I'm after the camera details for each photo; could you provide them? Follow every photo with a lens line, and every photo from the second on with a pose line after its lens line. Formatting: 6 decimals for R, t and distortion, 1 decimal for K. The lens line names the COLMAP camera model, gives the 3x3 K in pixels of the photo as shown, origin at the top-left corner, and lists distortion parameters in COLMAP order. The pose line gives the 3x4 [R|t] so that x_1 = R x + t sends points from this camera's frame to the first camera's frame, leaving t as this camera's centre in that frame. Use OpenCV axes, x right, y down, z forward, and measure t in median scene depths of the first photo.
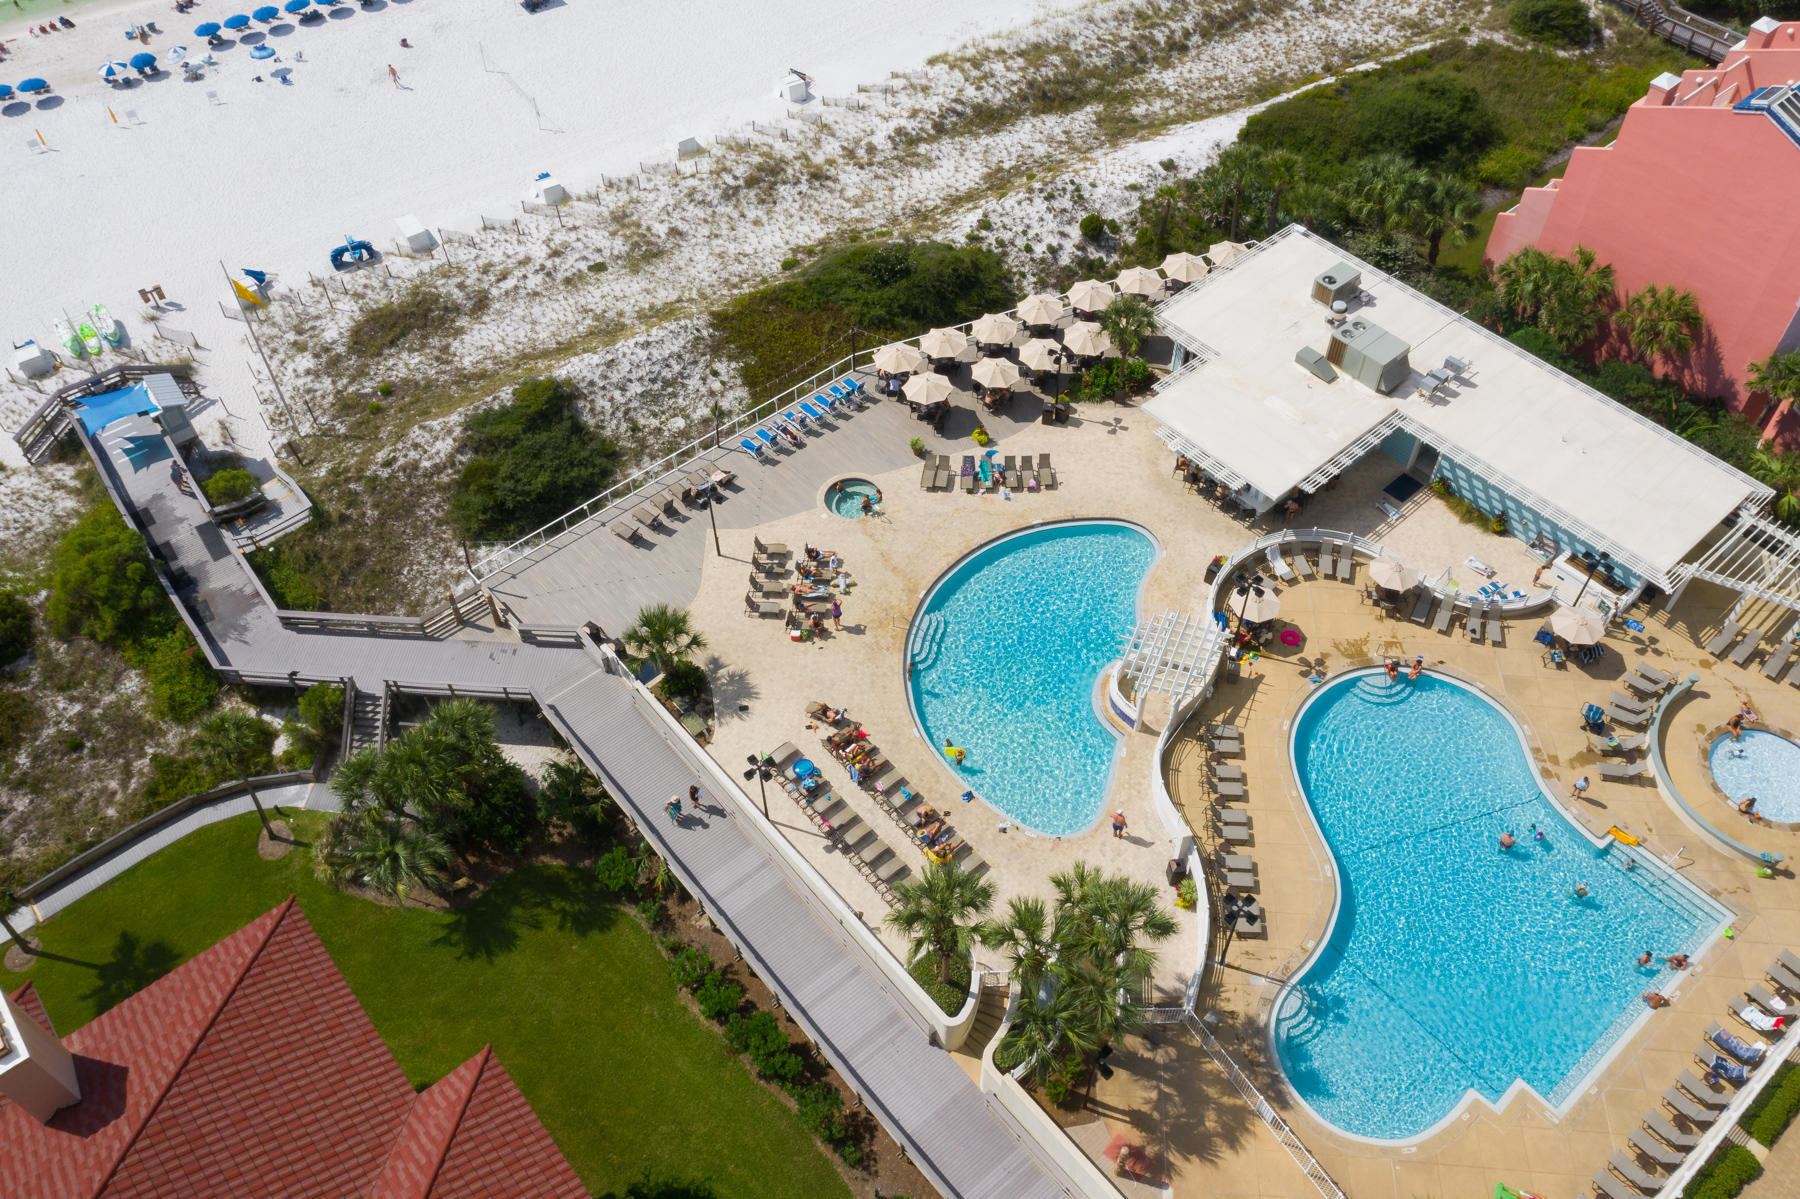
lens RADIAL K [[1404.3, 0, 900.0], [0, 1404.3, 599.5], [0, 0, 1]] dist [-0.007606, -0.001431]
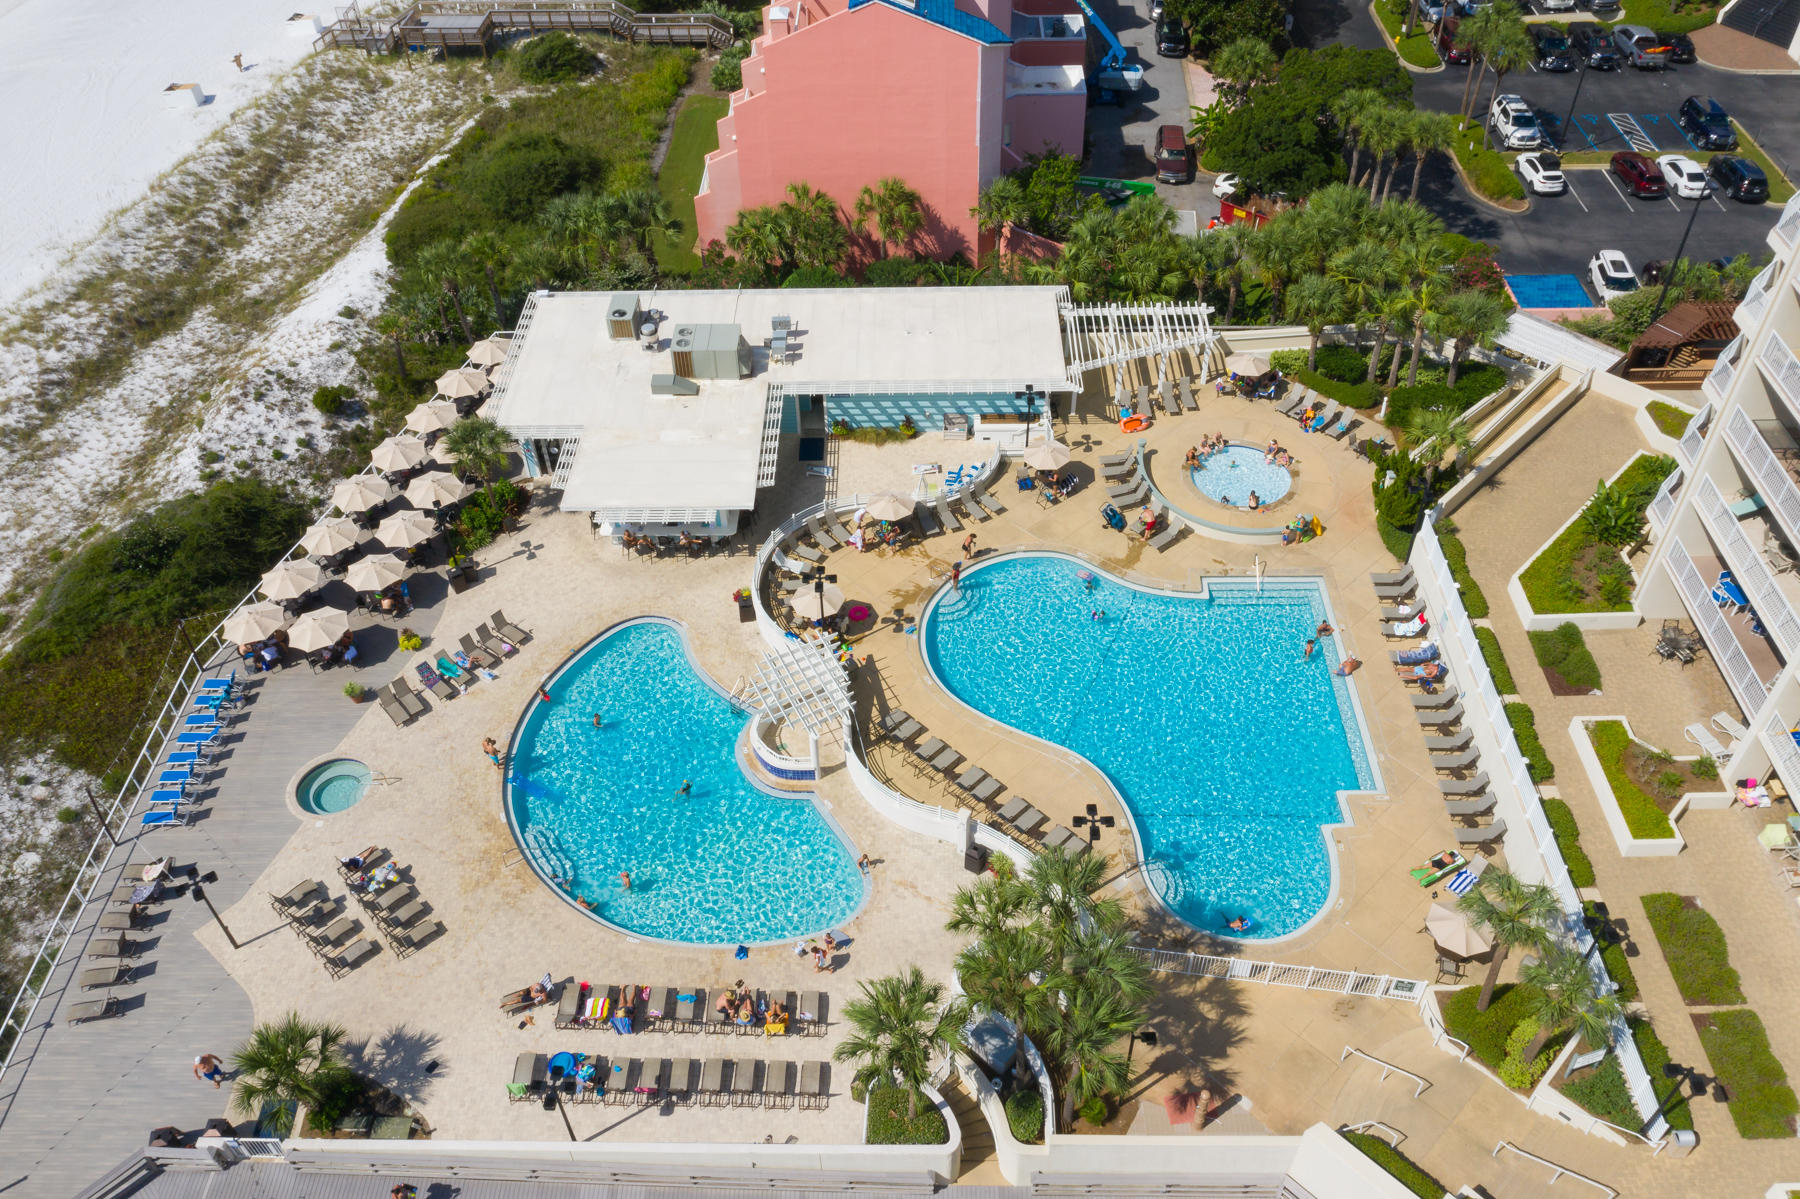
lens RADIAL K [[1404.3, 0, 900.0], [0, 1404.3, 599.5], [0, 0, 1]] dist [-0.007606, -0.001431]
pose [[0.662020, -0.522404, 0.537422, -0.178458], [0.578092, 0.812286, 0.077468, -0.032094], [-0.477010, 0.259395, 0.839748, 0.152312]]
